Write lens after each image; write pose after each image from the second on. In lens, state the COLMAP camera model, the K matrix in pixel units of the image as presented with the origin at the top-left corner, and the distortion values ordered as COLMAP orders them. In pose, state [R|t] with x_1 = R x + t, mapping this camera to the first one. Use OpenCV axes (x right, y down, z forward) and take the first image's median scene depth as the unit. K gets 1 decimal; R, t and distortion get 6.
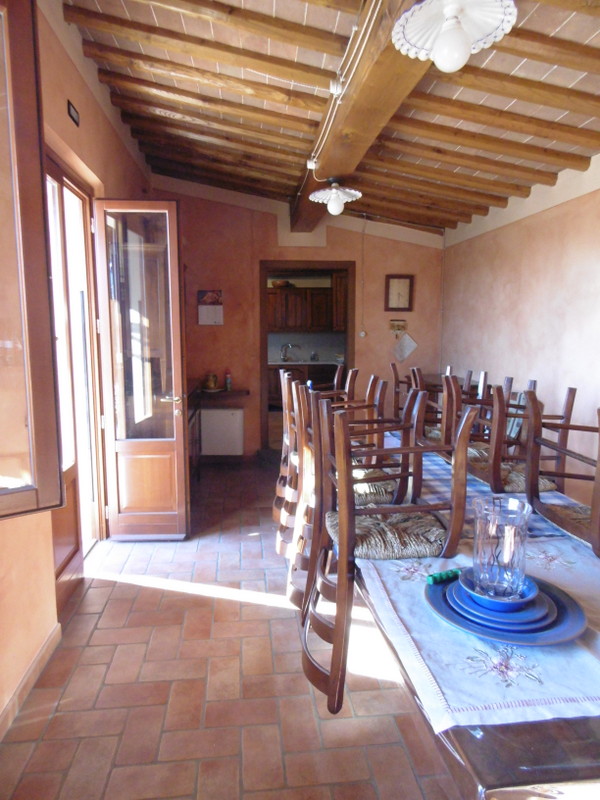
lens RADIAL K [[529.6, 0, 300.4], [0, 529.6, 399.7], [0, 0, 1]] dist [0.016940, -0.013923]
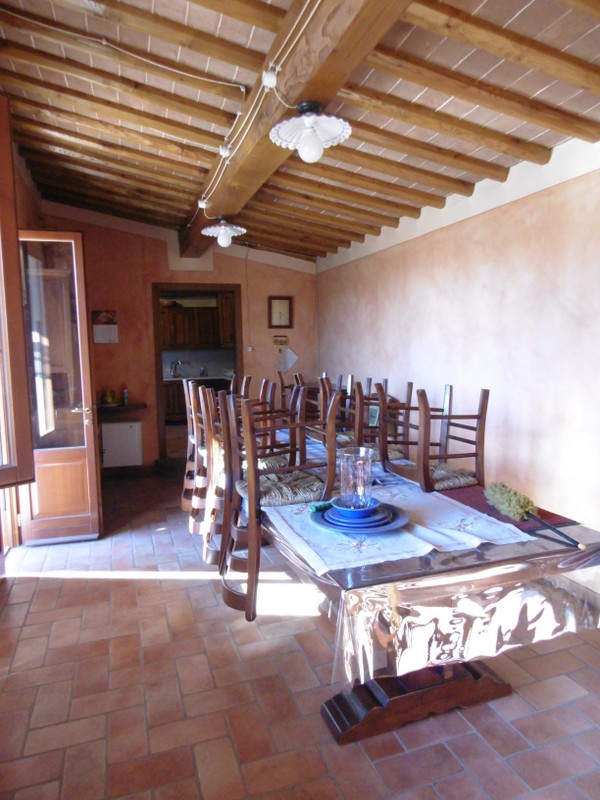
lens RADIAL K [[529.6, 0, 300.0], [0, 529.6, 401.5], [0, 0, 1]] dist [0.016940, -0.013923]
pose [[0.975909, -0.041444, 0.214206, -0.042347], [0.047920, 0.998535, -0.025128, 0.035321], [-0.212851, 0.034787, 0.976465, -0.194676]]
